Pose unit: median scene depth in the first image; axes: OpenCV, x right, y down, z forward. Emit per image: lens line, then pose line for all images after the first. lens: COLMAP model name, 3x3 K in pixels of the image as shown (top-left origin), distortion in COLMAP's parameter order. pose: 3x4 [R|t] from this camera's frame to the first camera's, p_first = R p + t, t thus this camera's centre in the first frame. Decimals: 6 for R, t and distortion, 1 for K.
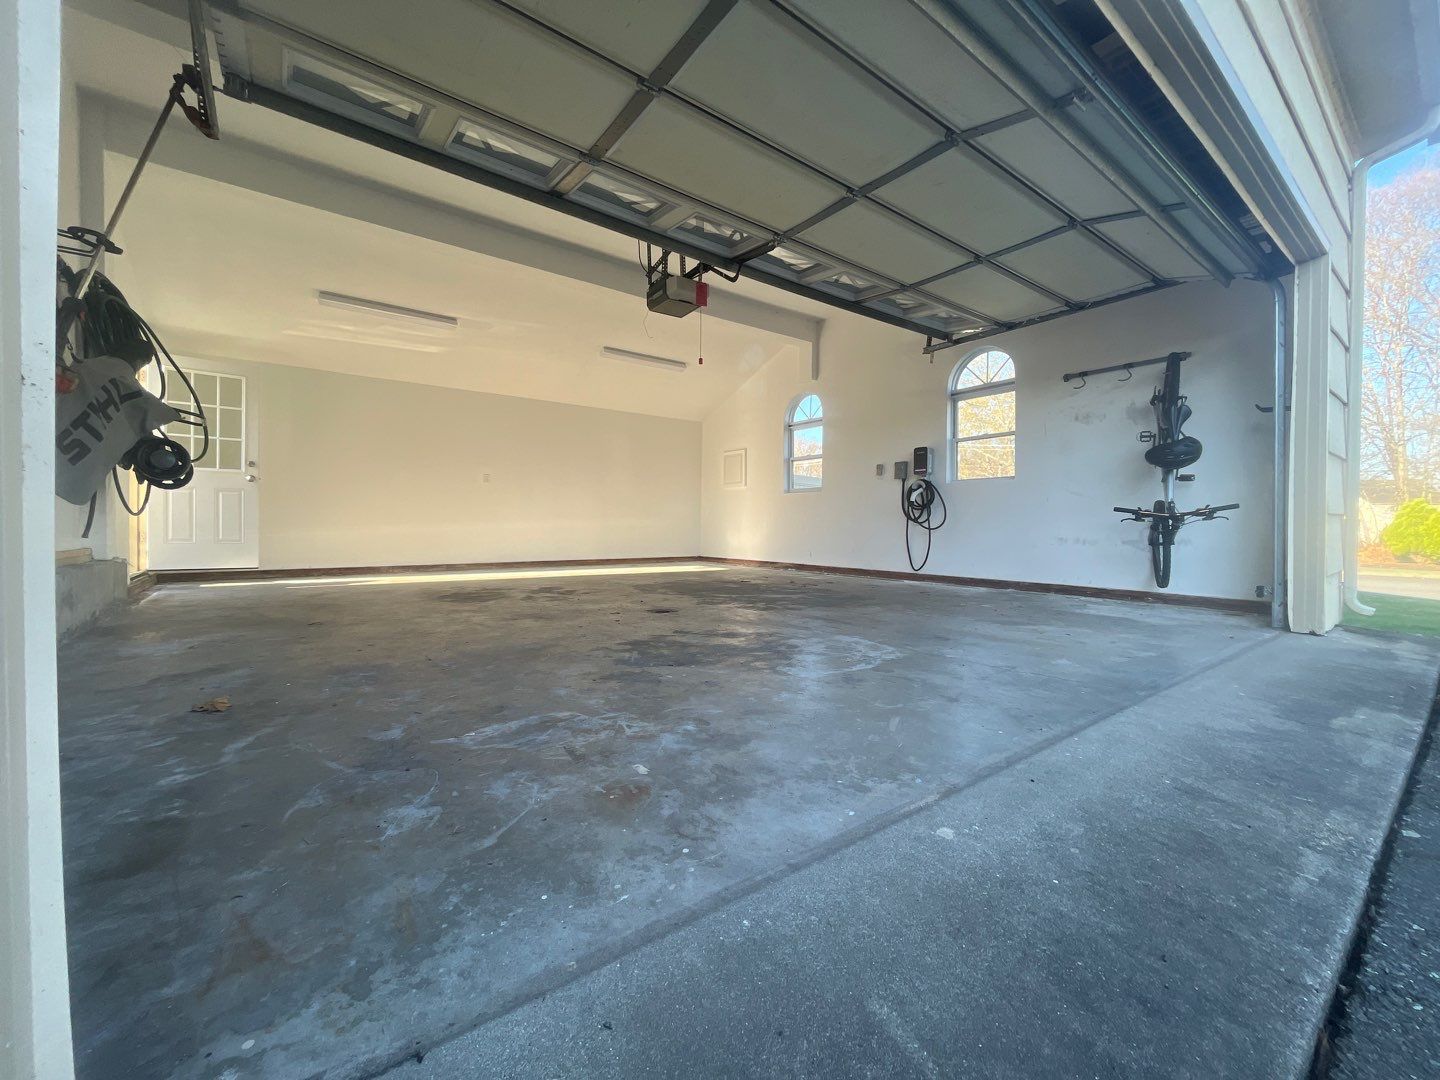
lens RADIAL K [[580.4, 0, 718.9], [0, 580.4, 534.5], [0, 0, 1]] dist [-0.002297, -0.000107]
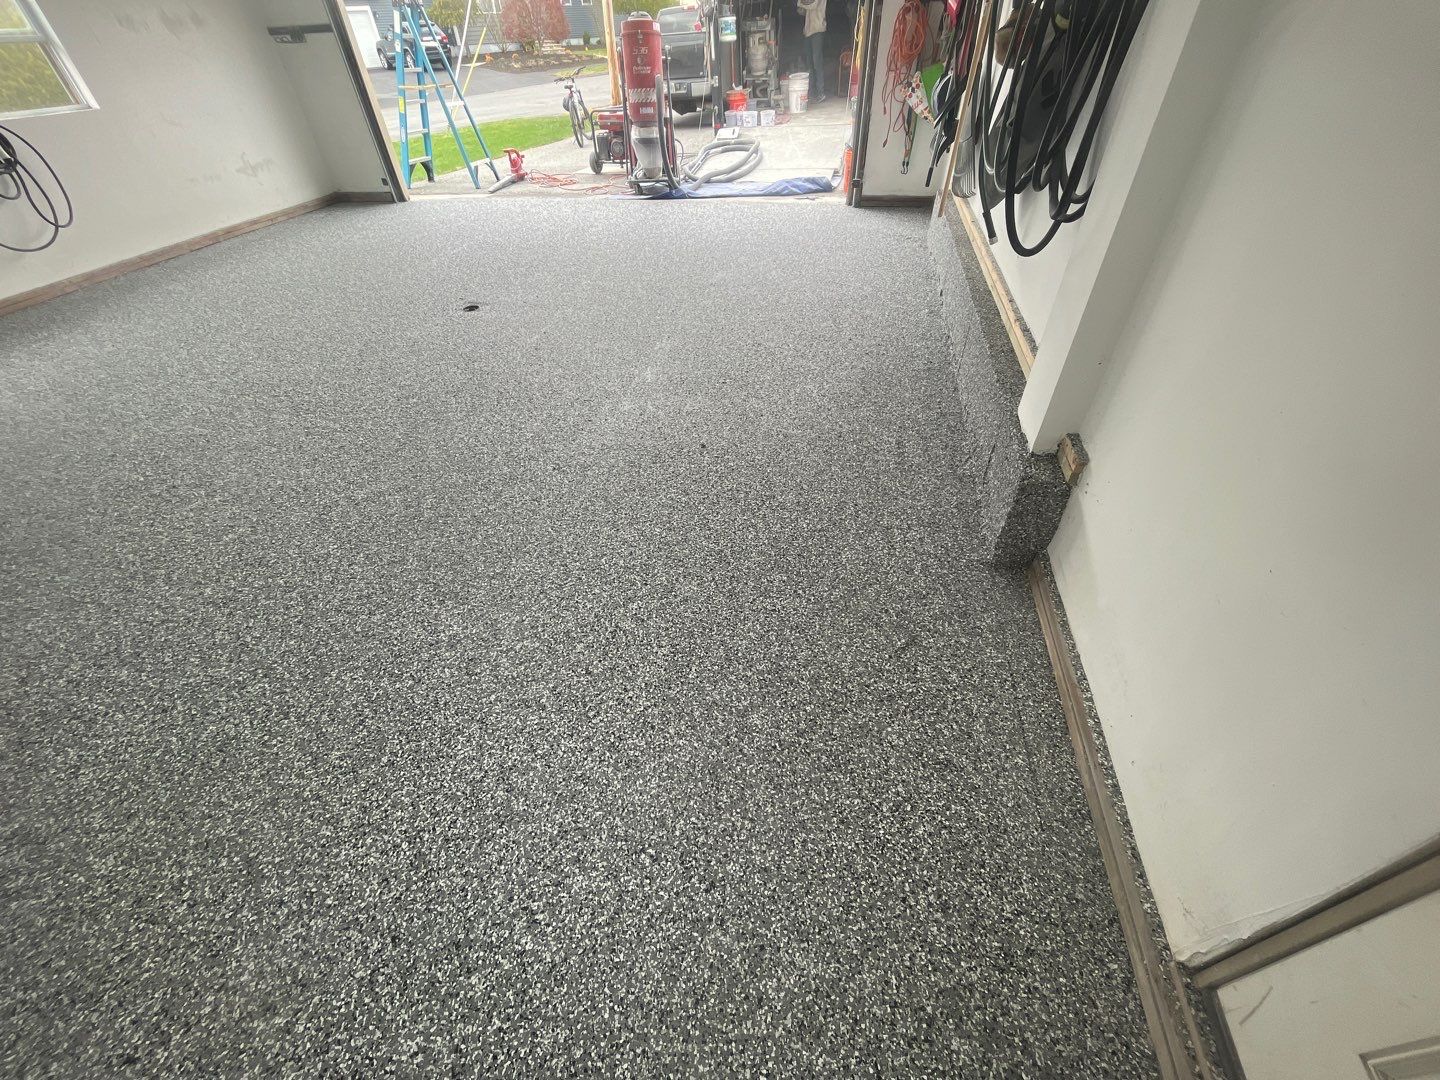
lens RADIAL K [[580.4, 0, 718.9], [0, 580.4, 534.5], [0, 0, 1]] dist [-0.002297, -0.000107]
pose [[-0.651132, -0.486189, 0.582792, -1.129938], [0.046044, 0.741159, 0.669748, -0.212615], [-0.757566, 0.462929, -0.460207, 1.364238]]
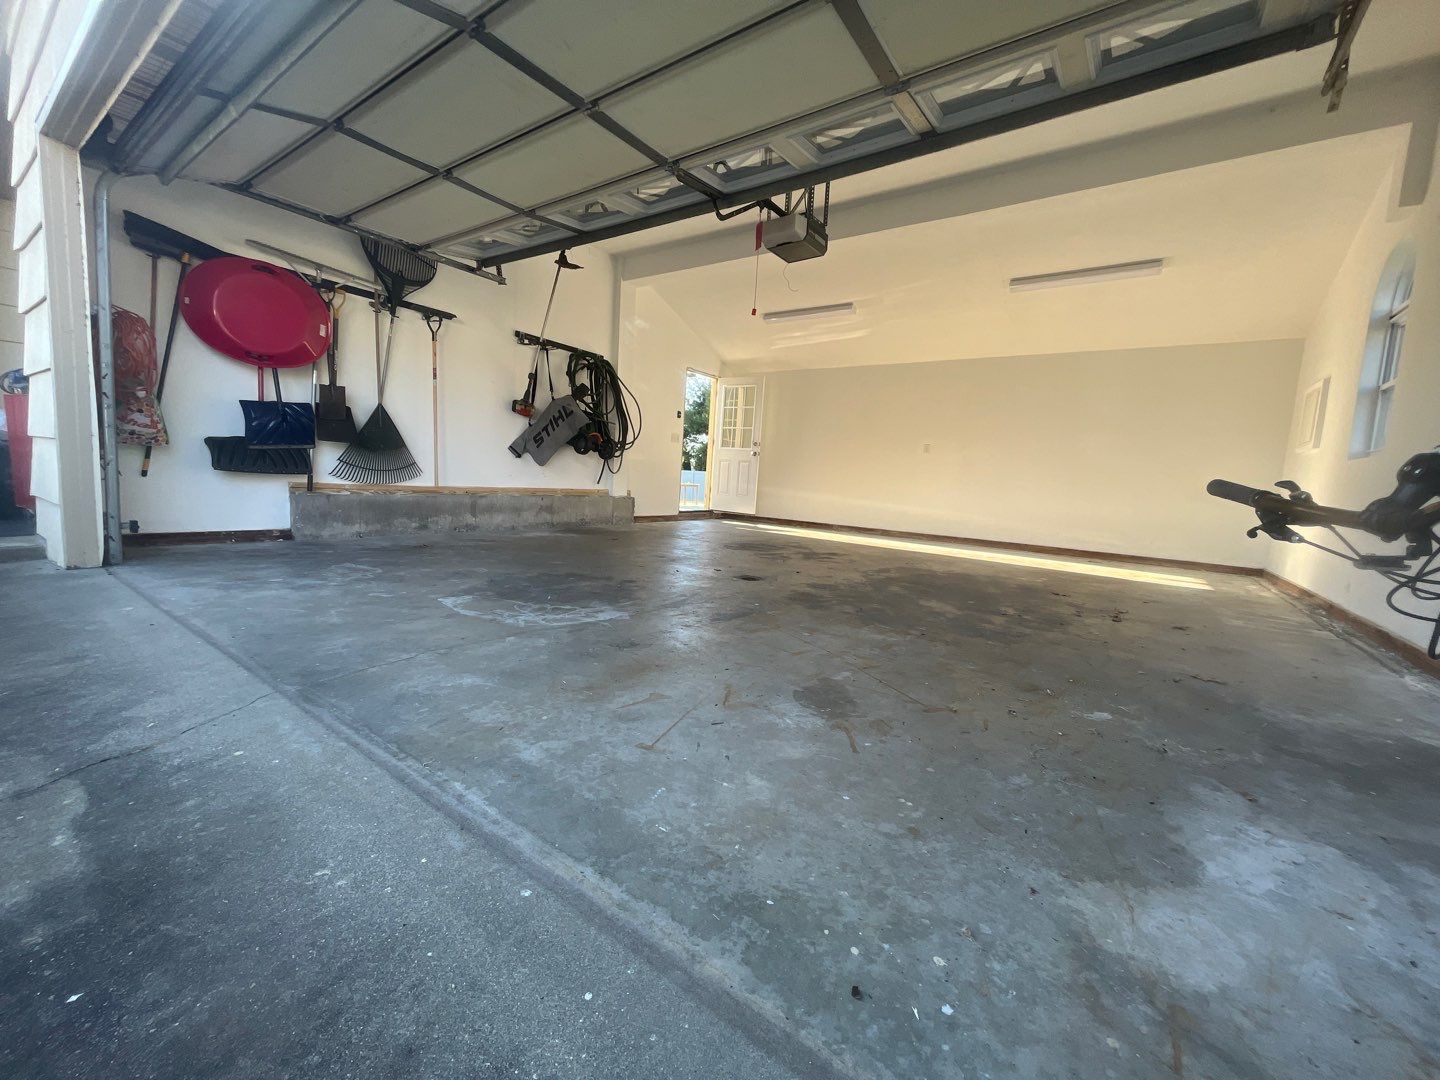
lens RADIAL K [[581.5, 0, 718.9], [0, 581.5, 533.9], [0, 0, 1]] dist [-0.002261, 0.000010]
pose [[0.300249, 0.107114, -0.947828, 0.858984], [-0.071712, 0.993398, 0.089547, -0.029324], [0.951161, 0.041084, 0.305948, 0.680283]]
